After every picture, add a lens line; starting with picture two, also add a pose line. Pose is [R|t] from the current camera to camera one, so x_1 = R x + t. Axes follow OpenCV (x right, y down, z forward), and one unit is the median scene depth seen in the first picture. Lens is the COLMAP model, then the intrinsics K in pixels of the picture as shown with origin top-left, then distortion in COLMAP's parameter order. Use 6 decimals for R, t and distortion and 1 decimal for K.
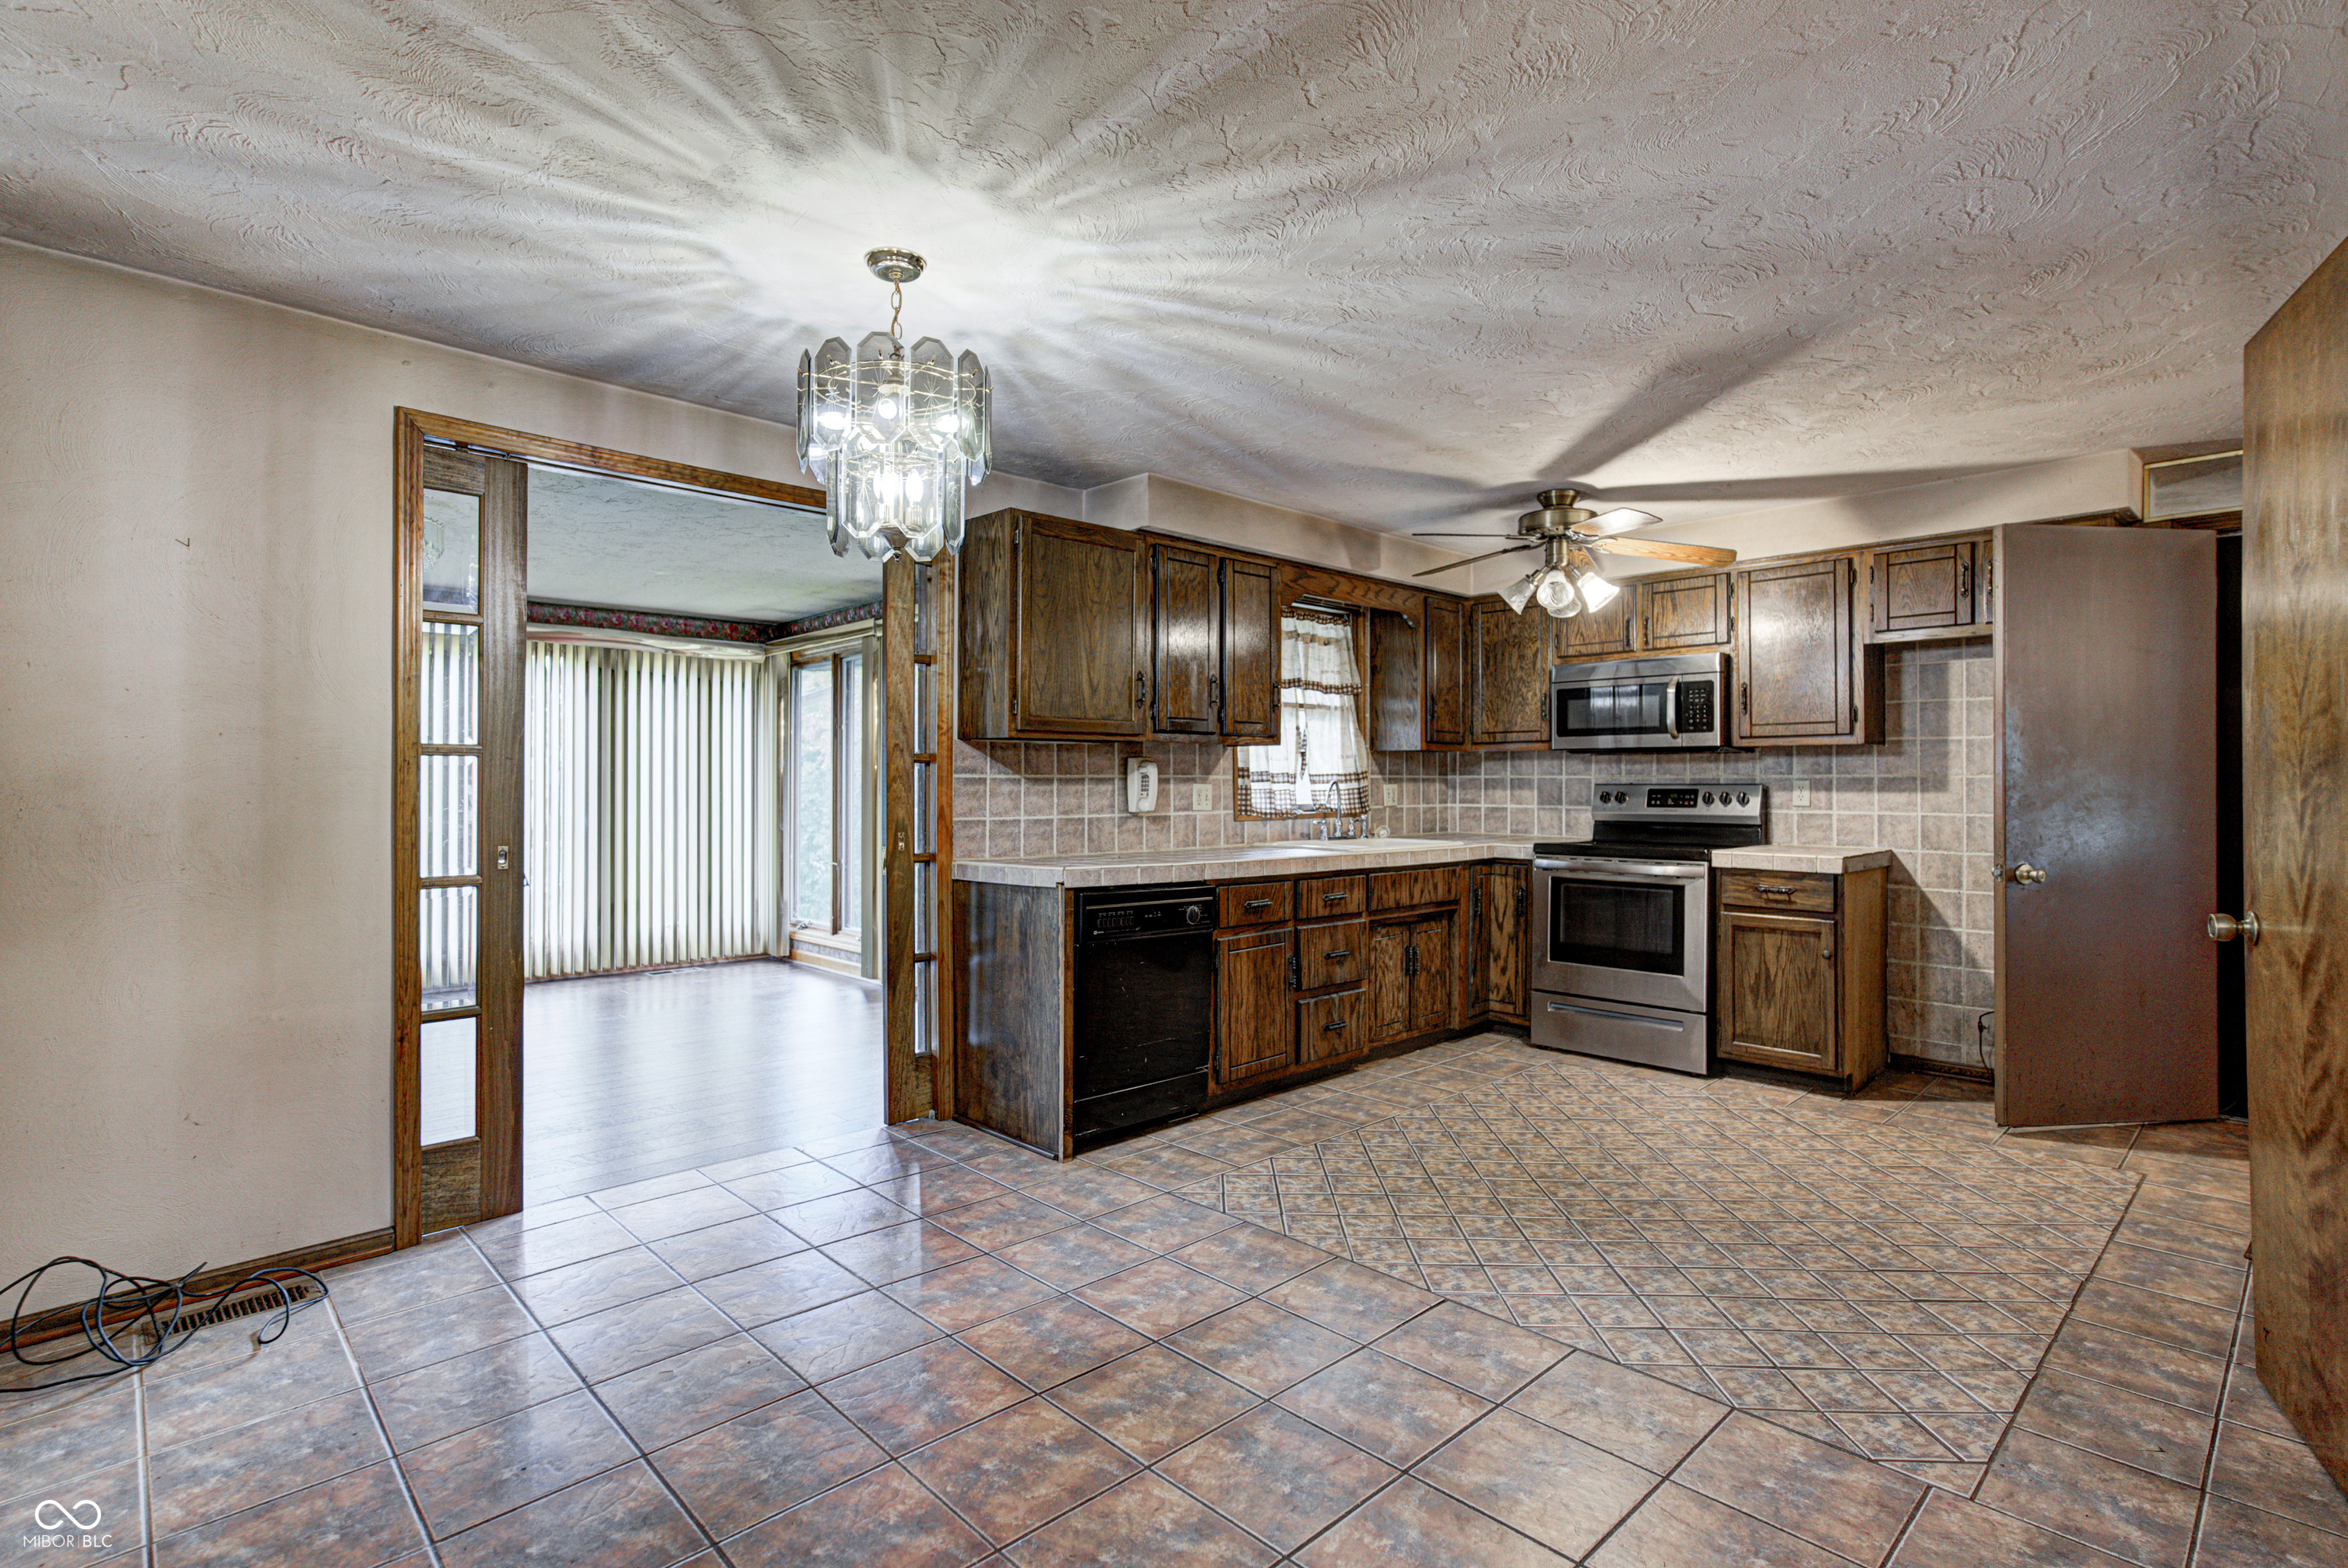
lens RADIAL K [[1114.6, 0, 1135.8], [0, 1114.6, 774.2], [0, 0, 1]] dist [-0.019839, 0.009880]
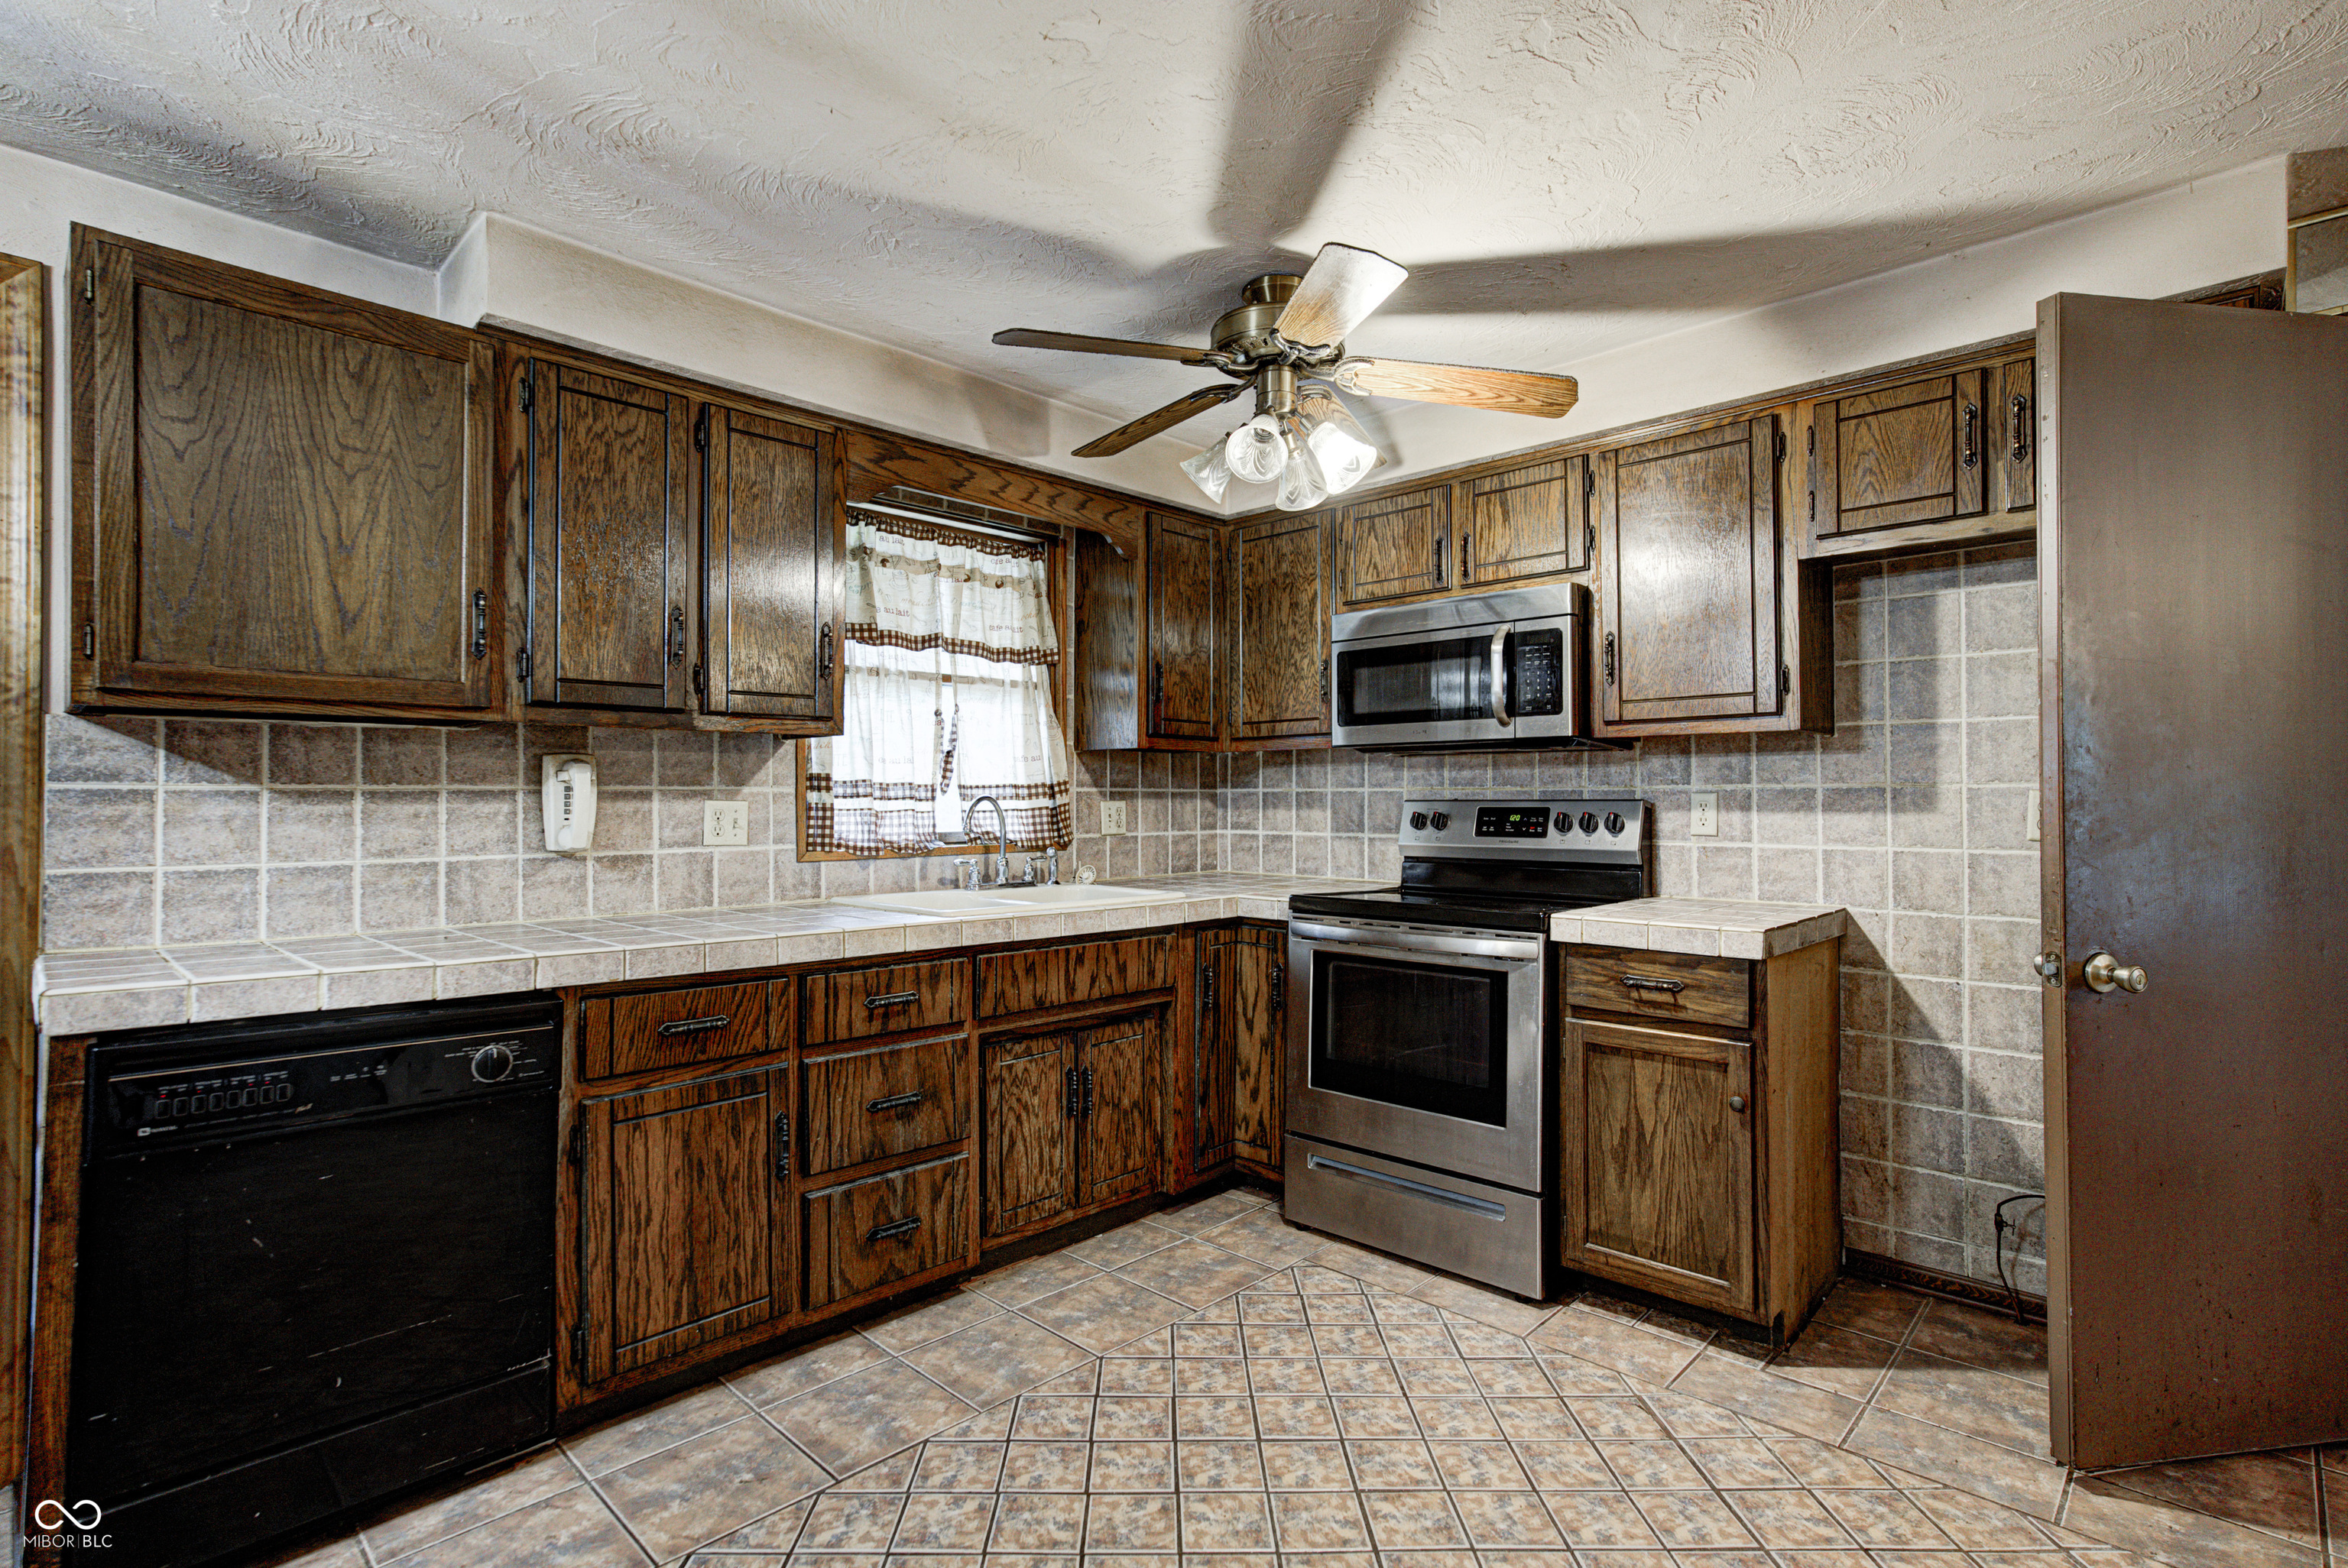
lens RADIAL K [[1114.6, 0, 1163.5], [0, 1114.6, 781.5], [0, 0, 1]] dist [-0.019839, 0.009880]
pose [[0.998228, -0.000679, 0.059505, 0.282797], [0.001212, 0.999960, -0.008914, 0.004381], [-0.059497, 0.008970, 0.998188, 0.429307]]
